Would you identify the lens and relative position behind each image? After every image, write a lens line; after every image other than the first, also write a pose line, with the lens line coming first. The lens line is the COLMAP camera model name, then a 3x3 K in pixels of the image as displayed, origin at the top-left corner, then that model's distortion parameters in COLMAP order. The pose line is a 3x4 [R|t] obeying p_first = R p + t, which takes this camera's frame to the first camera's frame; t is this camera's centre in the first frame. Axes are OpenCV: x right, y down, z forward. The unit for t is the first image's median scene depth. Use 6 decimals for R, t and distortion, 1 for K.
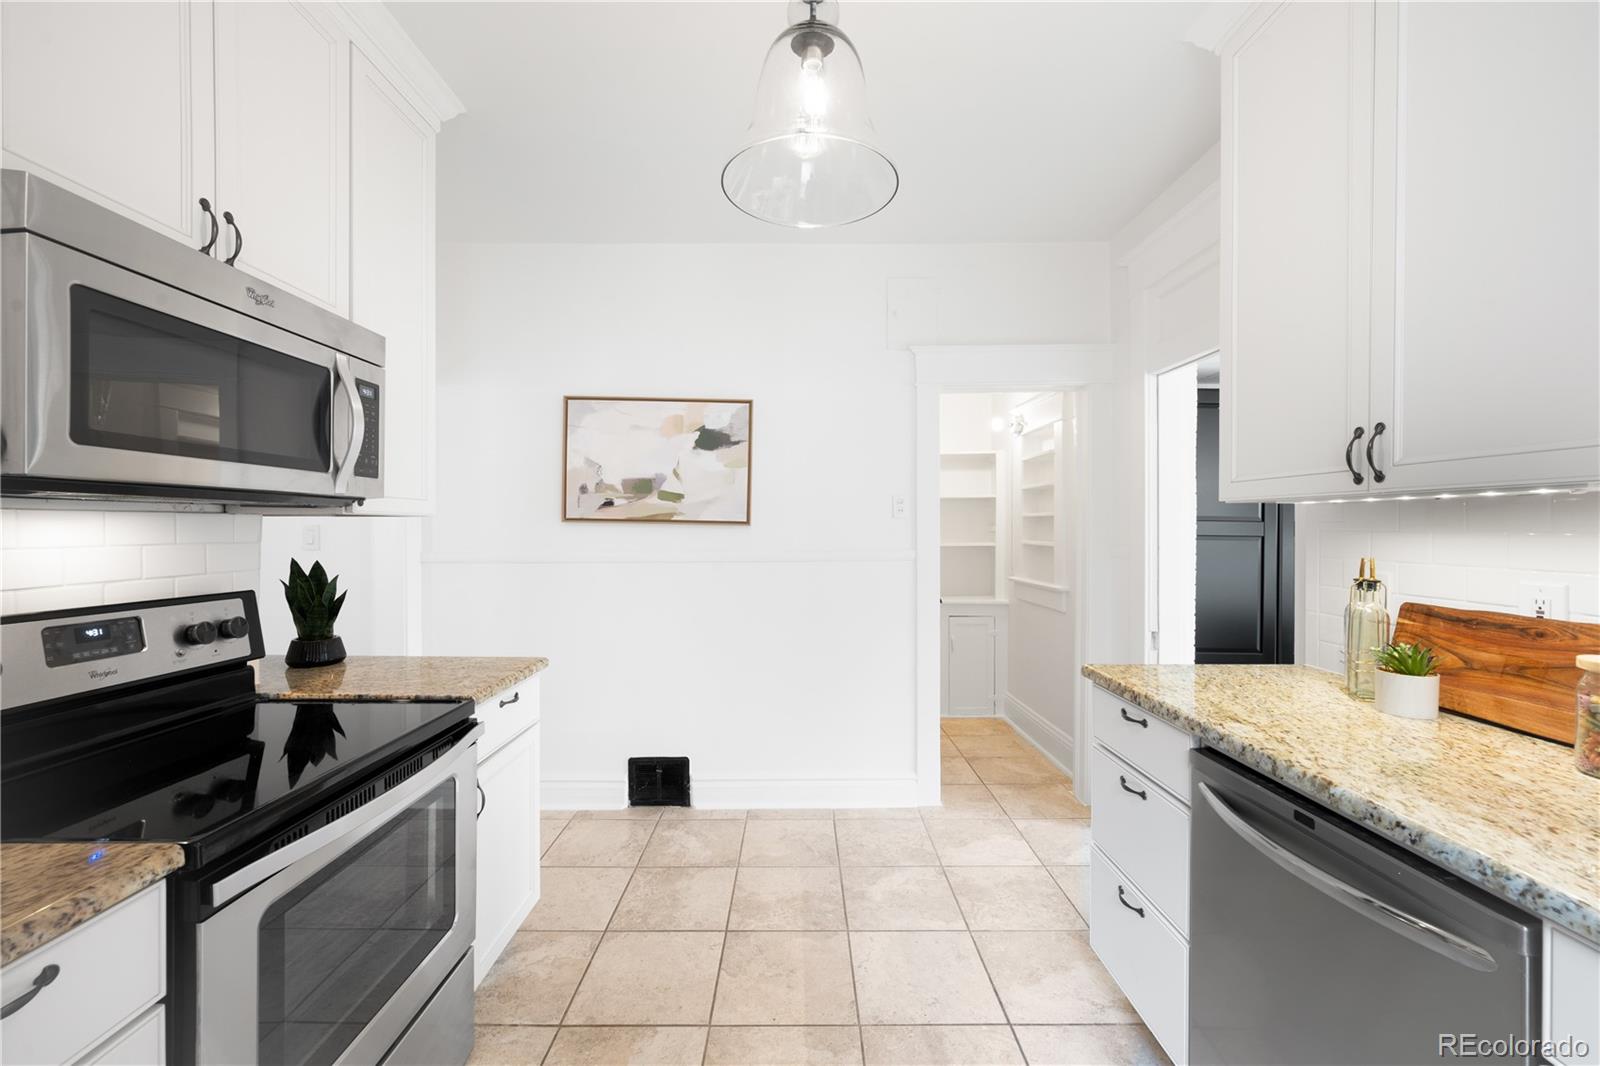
lens RADIAL K [[646.4, 0, 800.8], [0, 646.4, 532.7], [0, 0, 1]] dist [-0.003045, 0.001293]
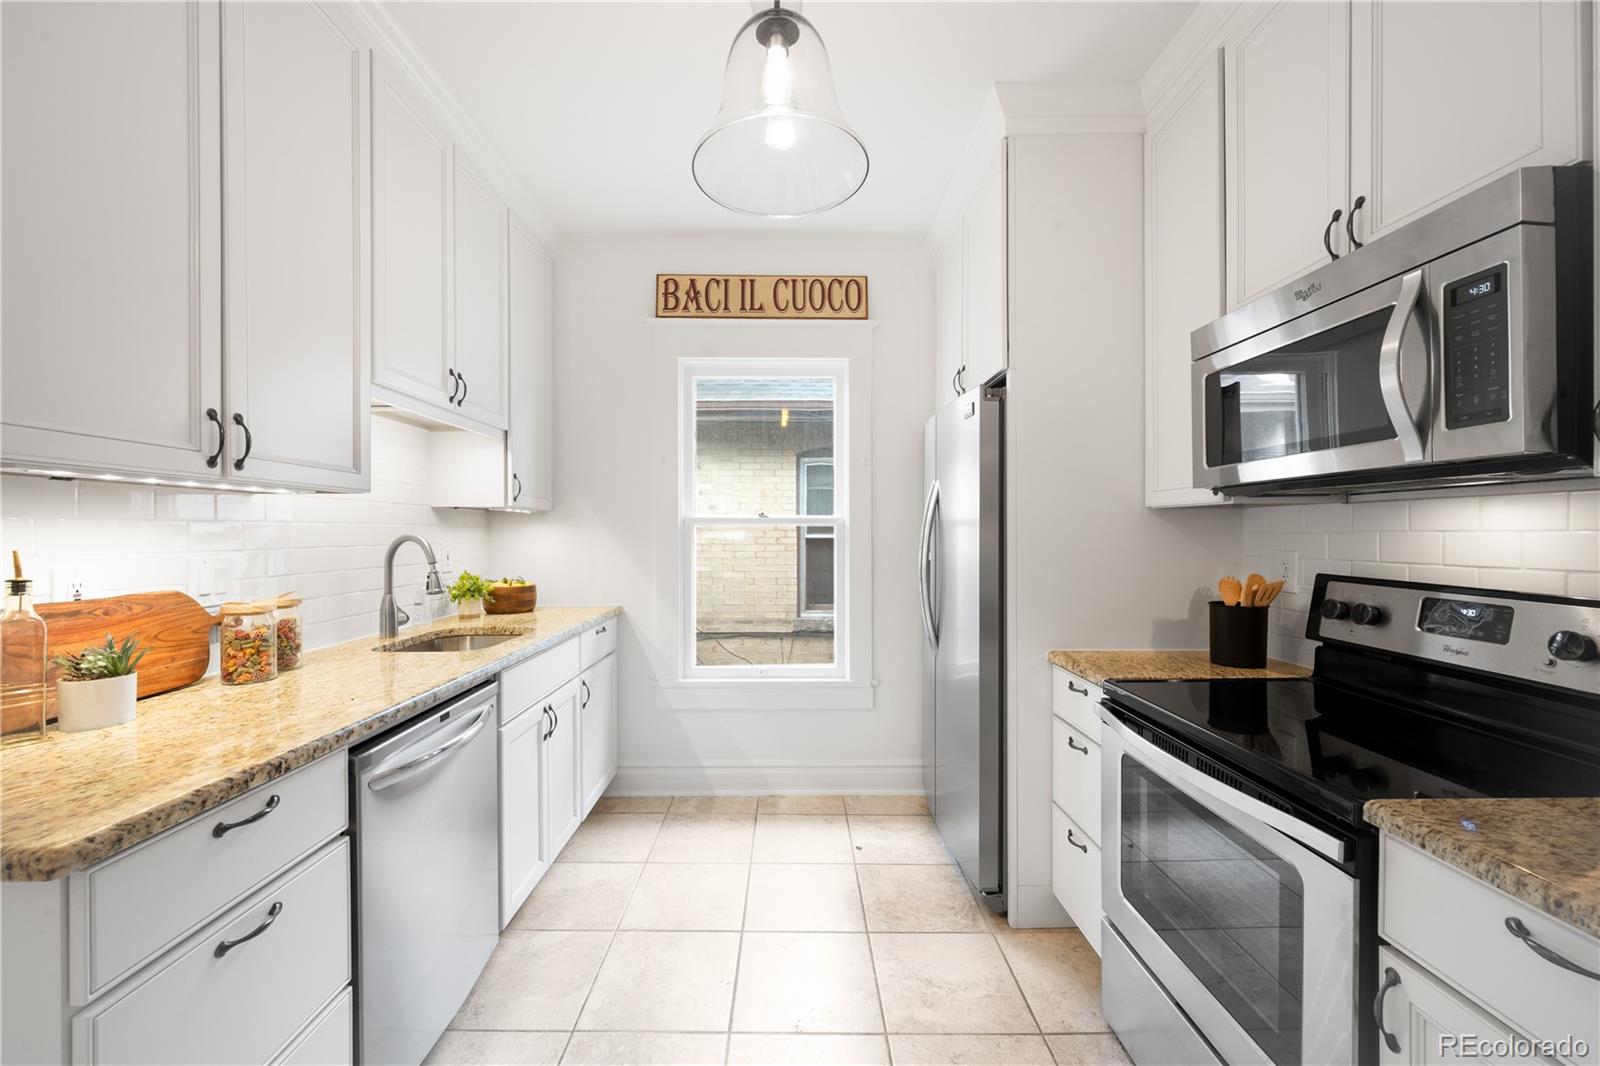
lens RADIAL K [[646.4, 0, 796.8], [0, 646.4, 530.5], [0, 0, 1]] dist [-0.003045, 0.001293]
pose [[-0.999984, 0.001124, -0.005488, -0.003384], [0.001110, 0.999996, 0.002515, 0.018289], [0.005491, 0.002509, -0.999982, 2.018127]]
